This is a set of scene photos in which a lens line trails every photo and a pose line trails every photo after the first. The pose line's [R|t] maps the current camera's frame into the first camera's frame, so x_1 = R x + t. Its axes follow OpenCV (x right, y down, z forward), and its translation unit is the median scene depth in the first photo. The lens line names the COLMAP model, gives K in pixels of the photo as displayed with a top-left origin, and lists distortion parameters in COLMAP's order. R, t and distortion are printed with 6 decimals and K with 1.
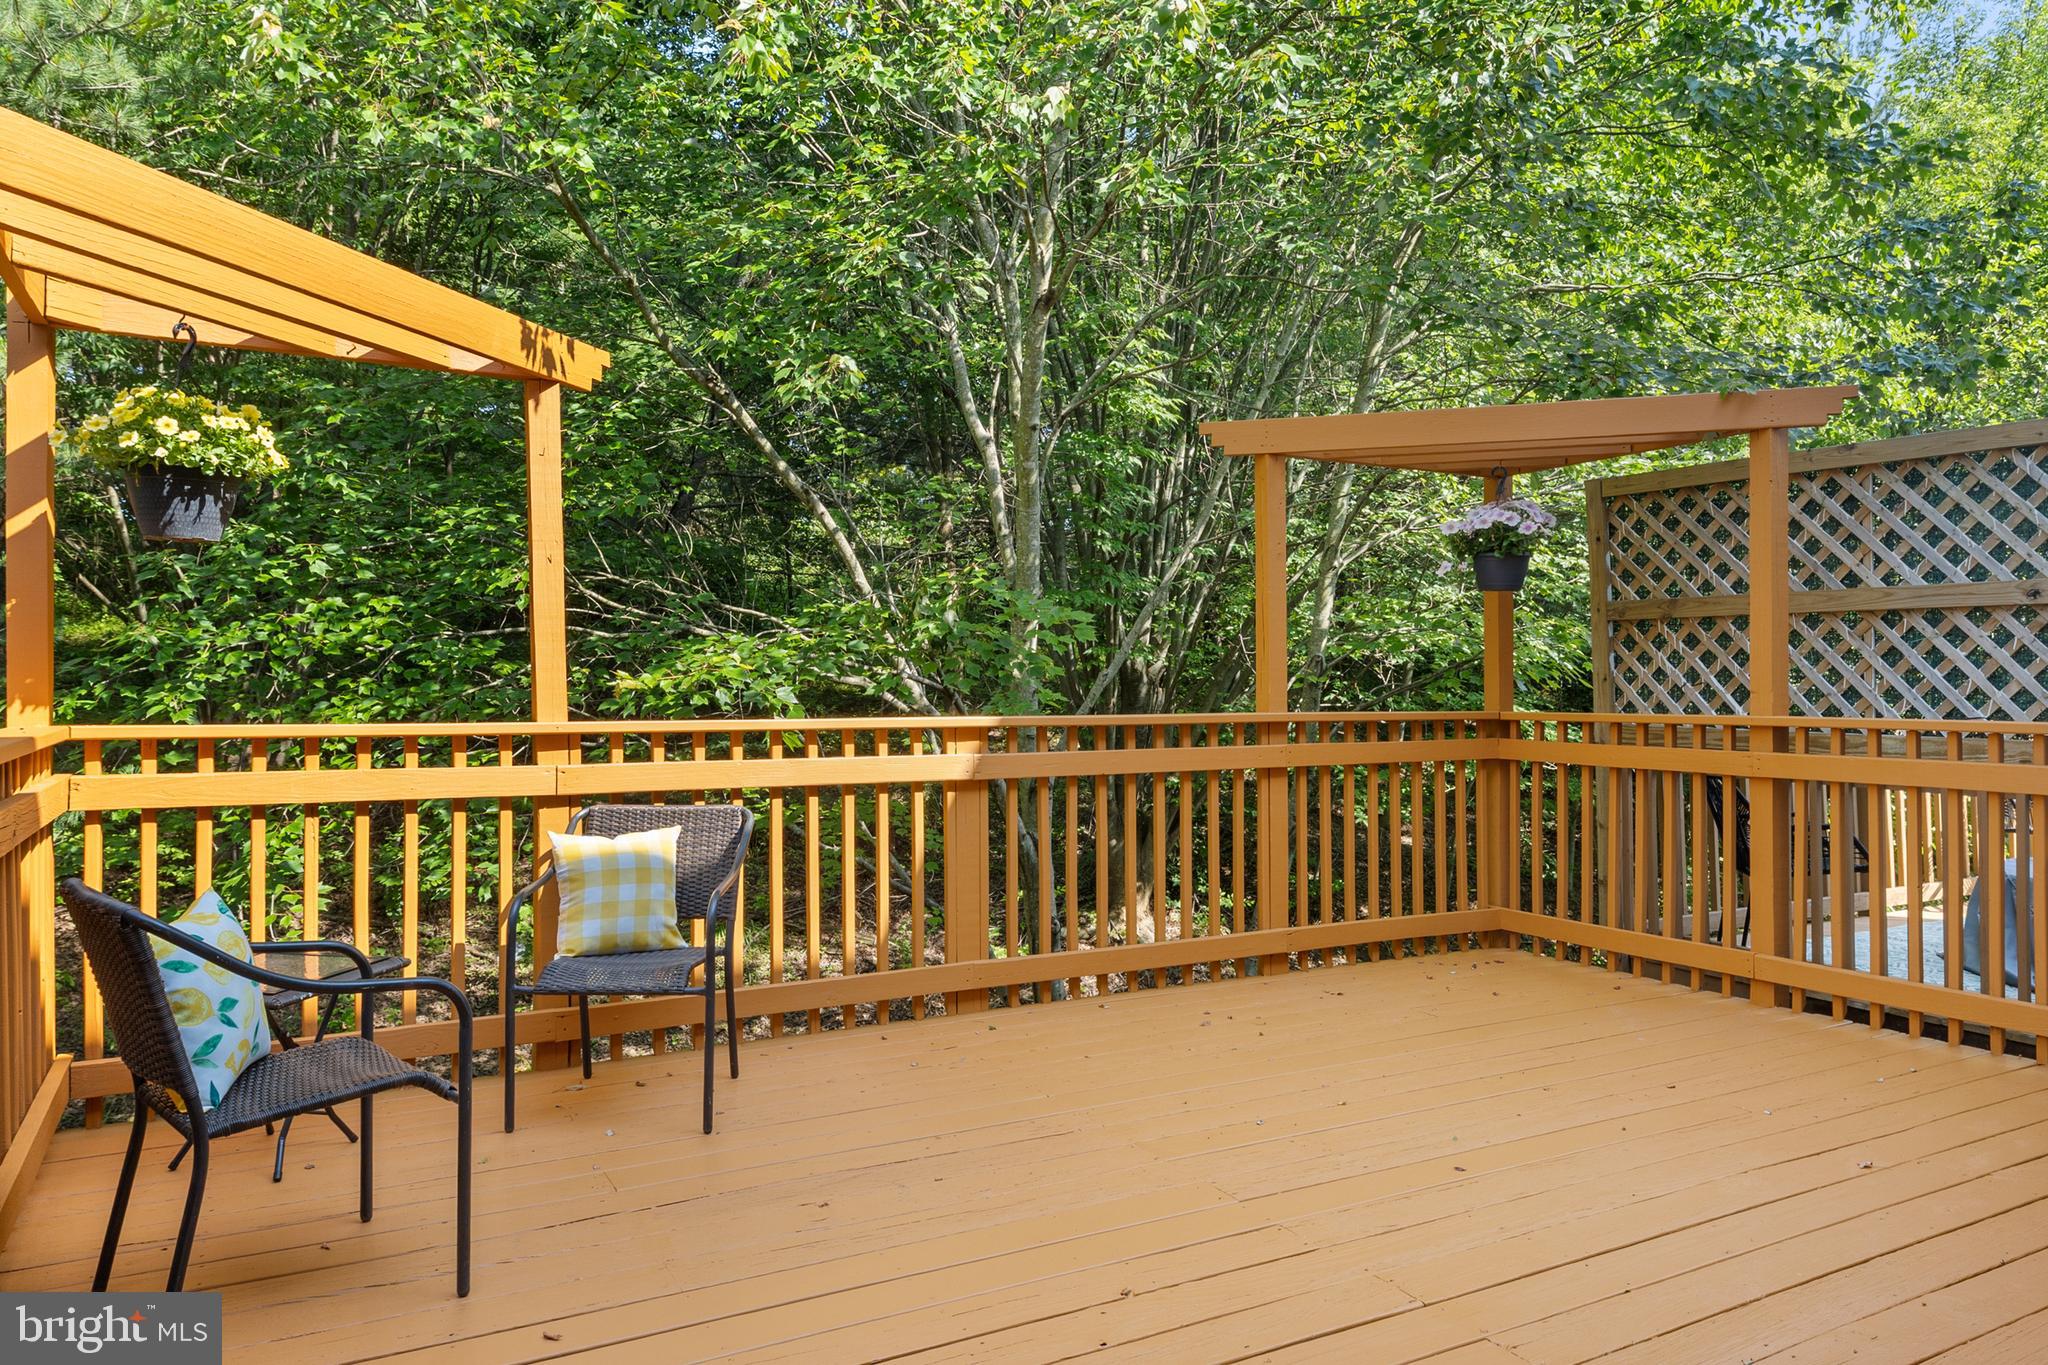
lens RADIAL K [[1383.6, 0, 1024.0], [0, 1383.6, 682.5], [0, 0, 1]] dist [0.066025, -0.083270]
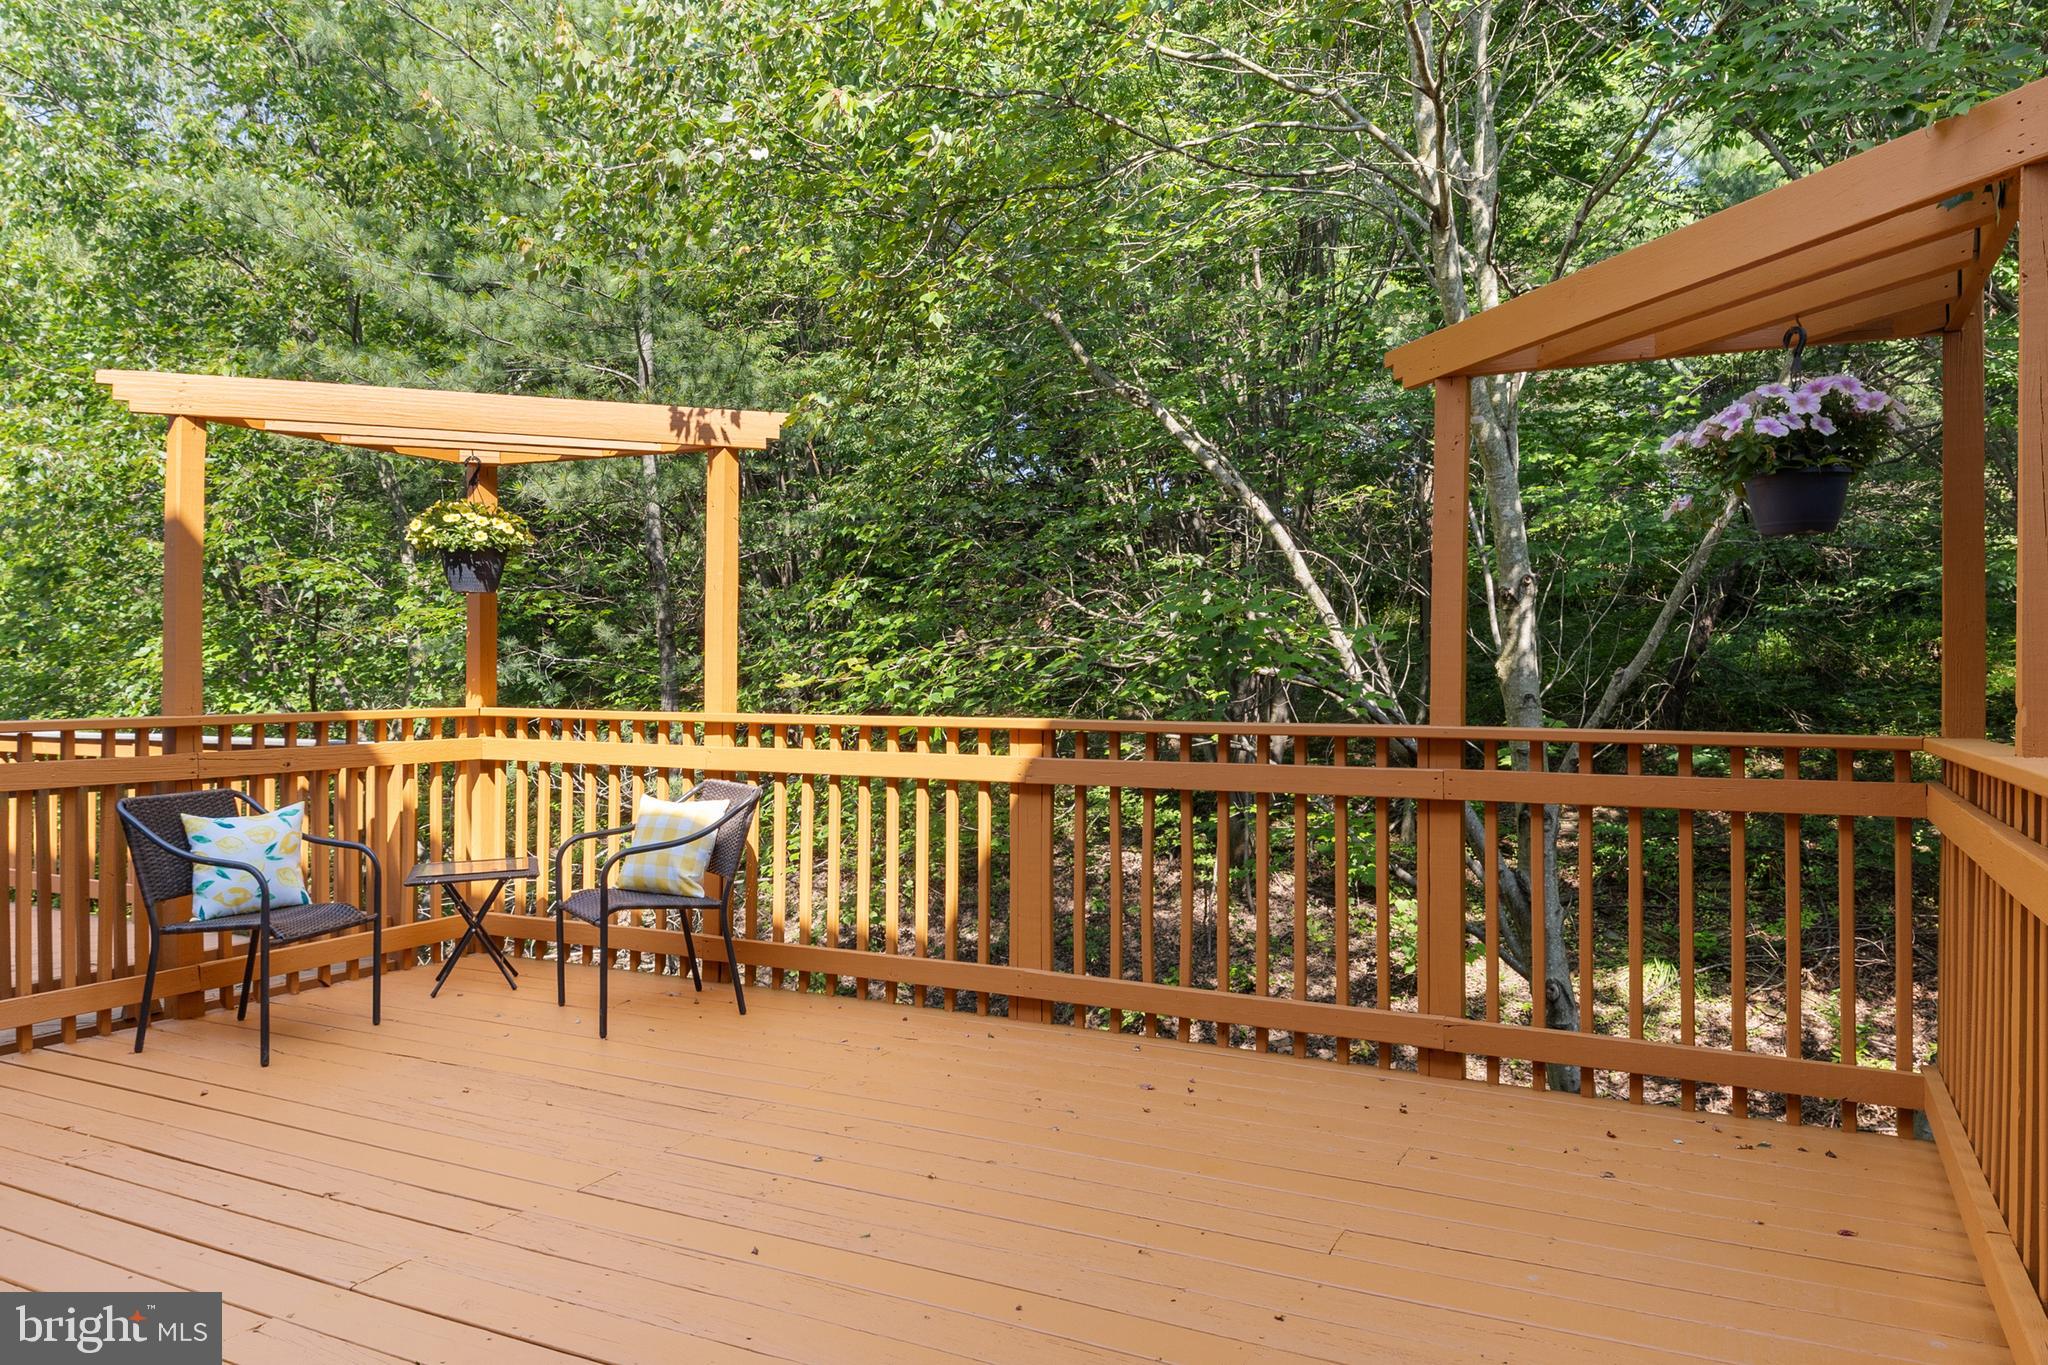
lens RADIAL K [[1383.6, 0, 1024.0], [0, 1383.6, 682.5], [0, 0, 1]] dist [0.066025, -0.083270]
pose [[0.533493, -0.002605, -0.845800, 0.859179], [-0.003496, 0.999980, -0.005285, 0.005791], [0.845797, 0.005776, 0.533474, 0.534550]]
